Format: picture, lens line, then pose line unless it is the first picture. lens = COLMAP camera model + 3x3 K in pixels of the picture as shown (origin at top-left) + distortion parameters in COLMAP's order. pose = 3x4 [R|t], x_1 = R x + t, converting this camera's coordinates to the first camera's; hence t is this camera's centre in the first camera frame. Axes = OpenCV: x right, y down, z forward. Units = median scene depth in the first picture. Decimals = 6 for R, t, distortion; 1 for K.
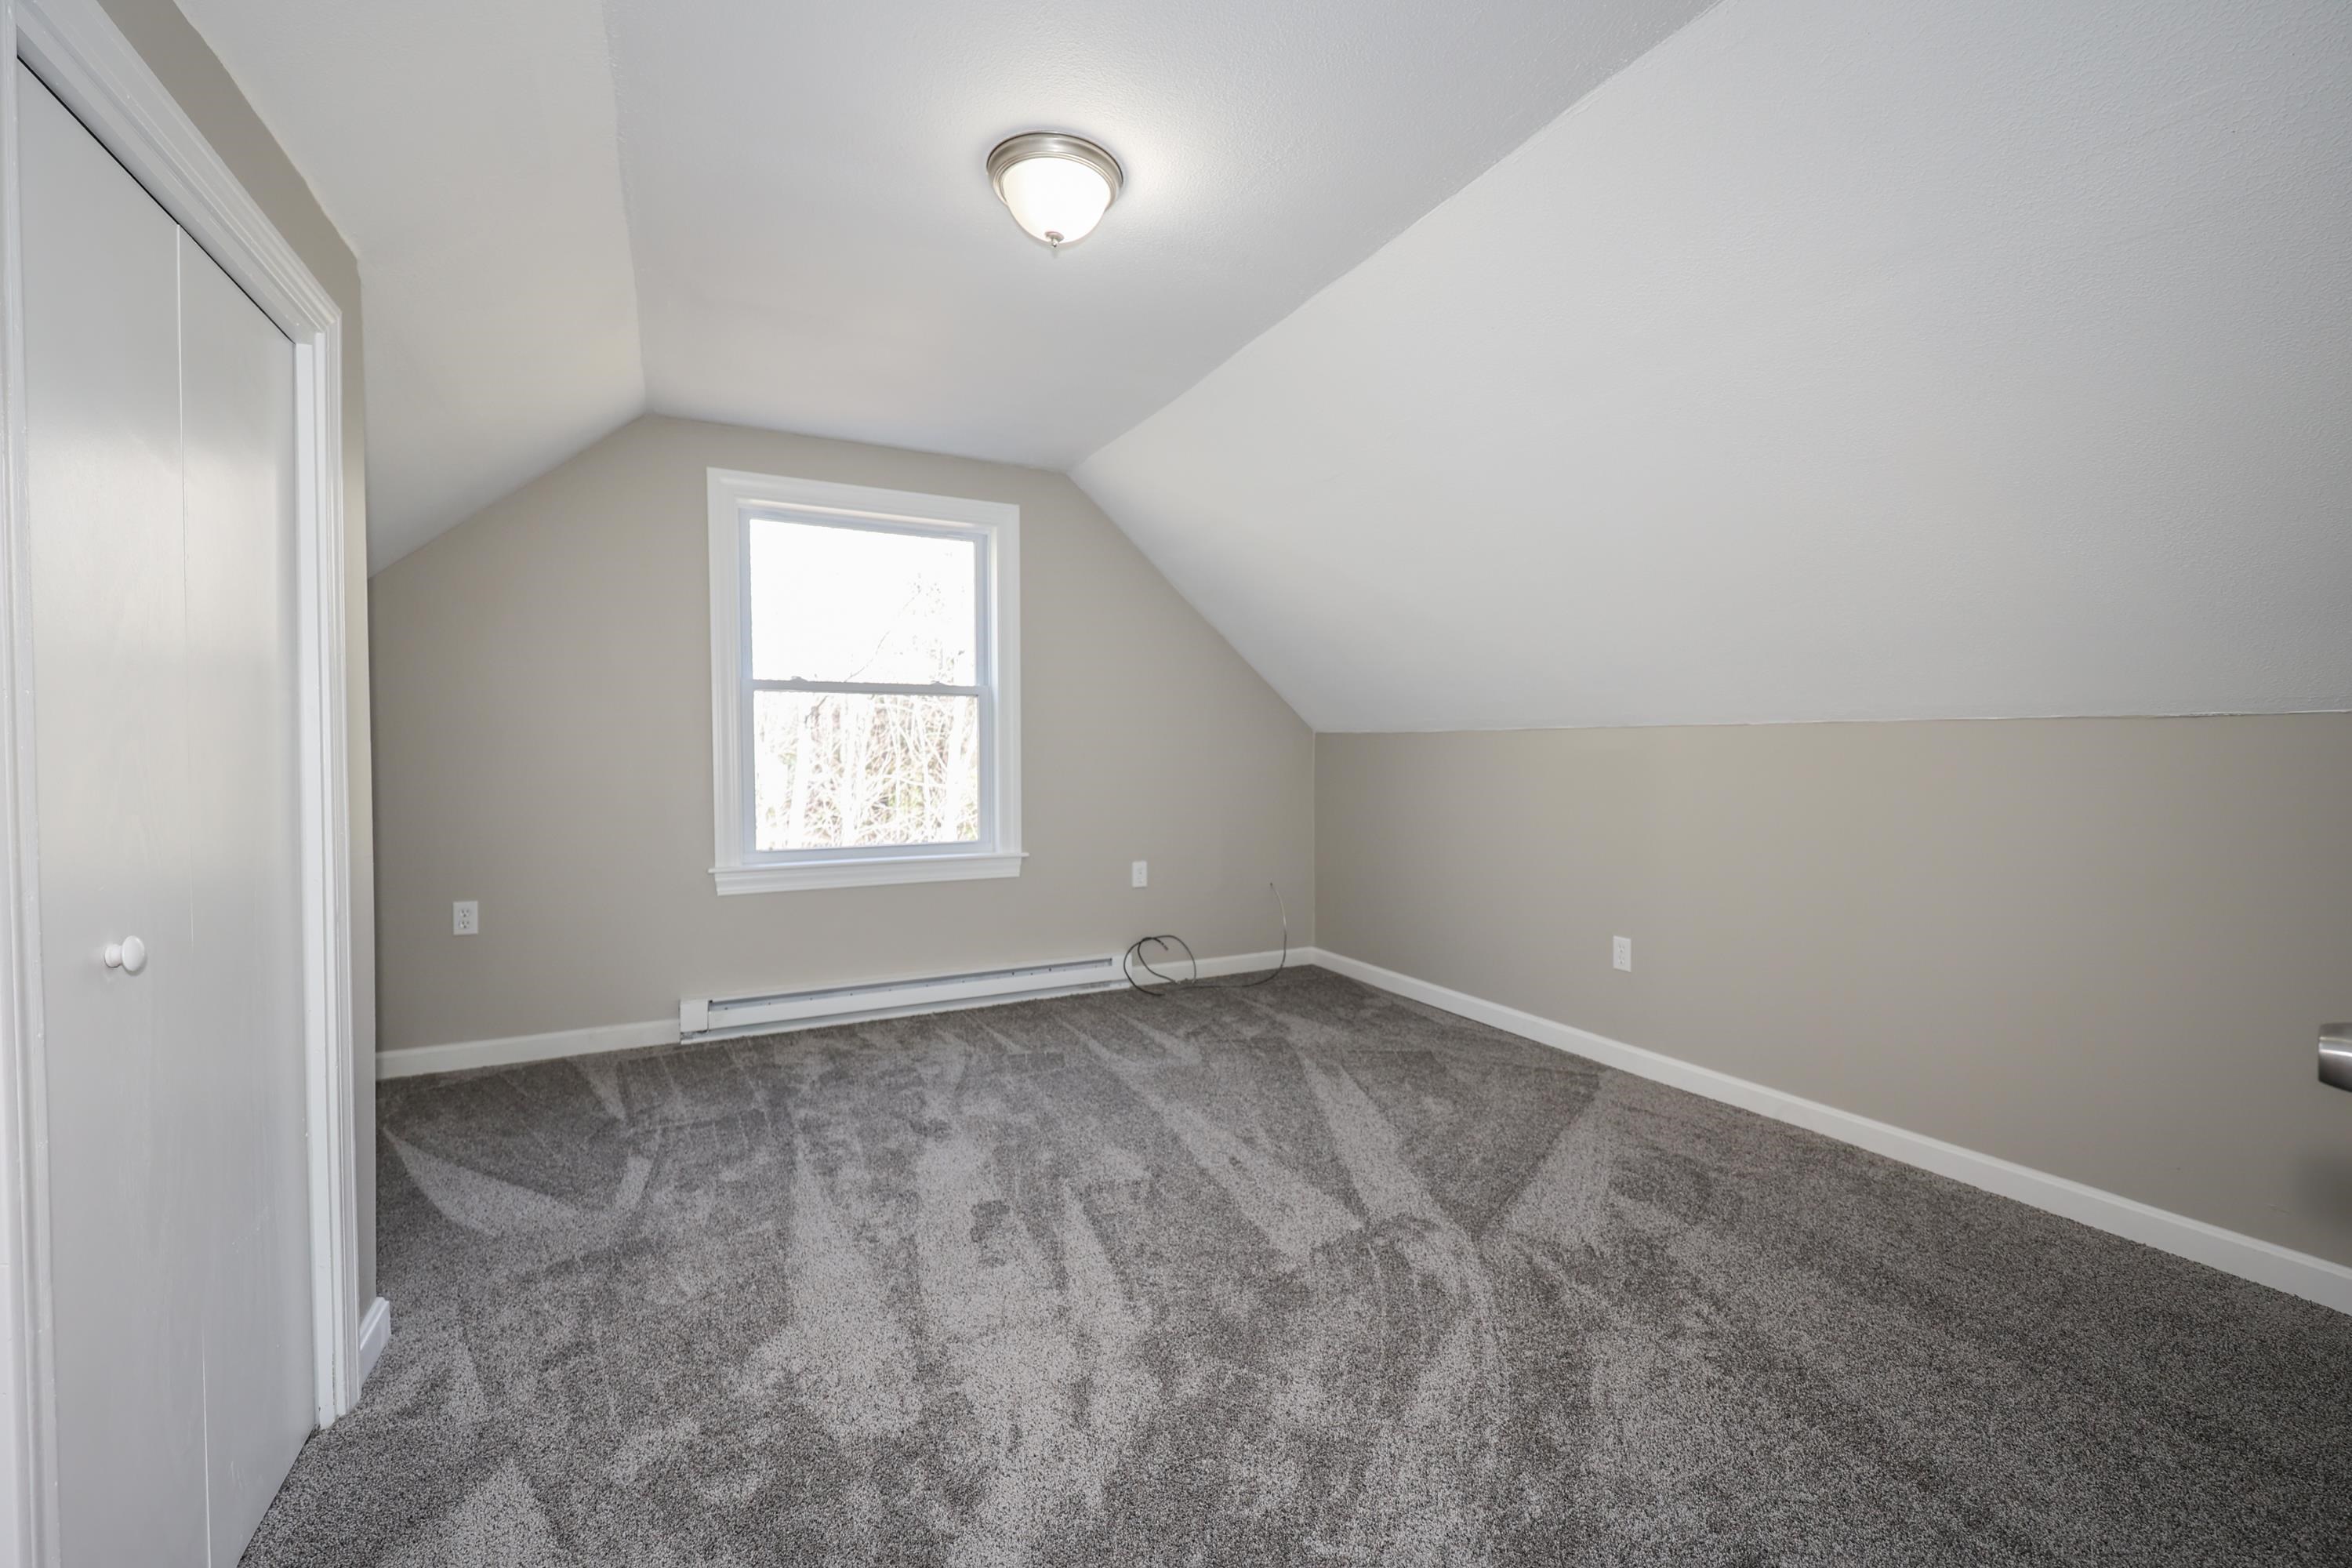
lens RADIAL K [[969.0, 0, 1163.8], [0, 969.0, 775.7], [0, 0, 1]] dist [0.007420, -0.001051]
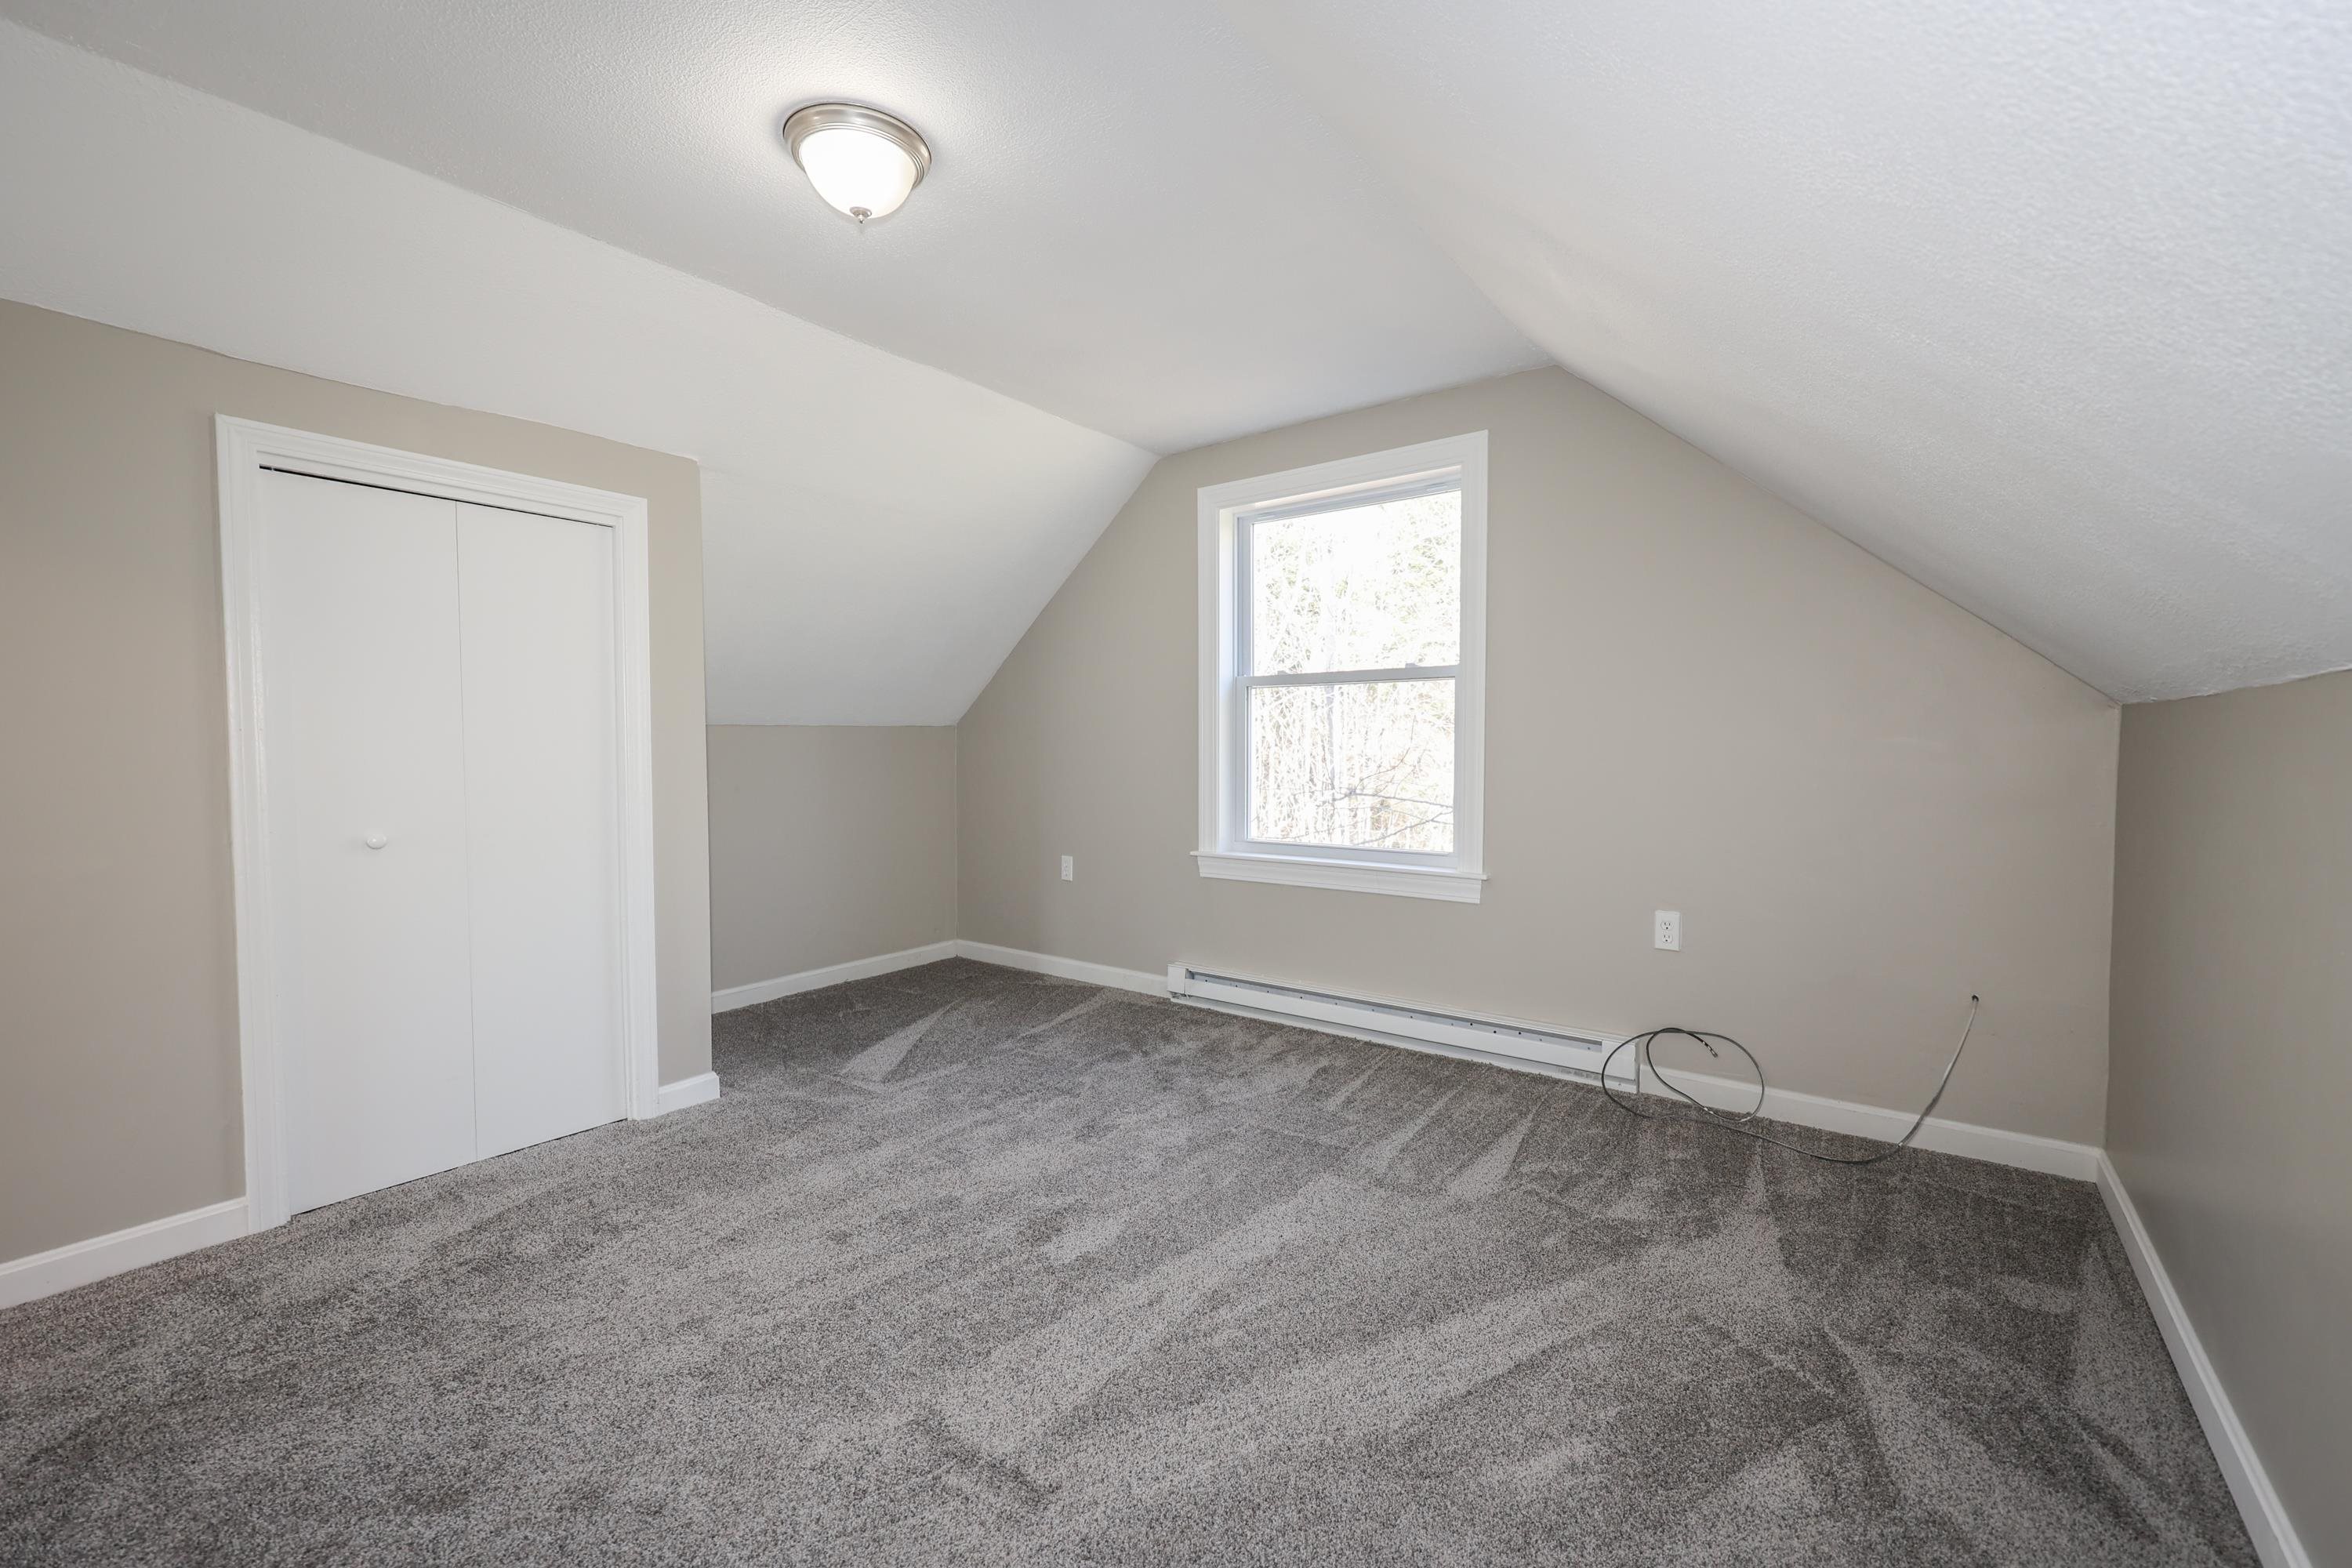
lens RADIAL K [[969.0, 0, 1160.3], [0, 969.0, 782.5], [0, 0, 1]] dist [0.007420, -0.001051]
pose [[0.421250, 0.033712, -0.906318, 0.520492], [-0.016473, 0.999428, 0.029519, -0.015429], [0.906795, 0.002495, 0.421565, 0.495897]]
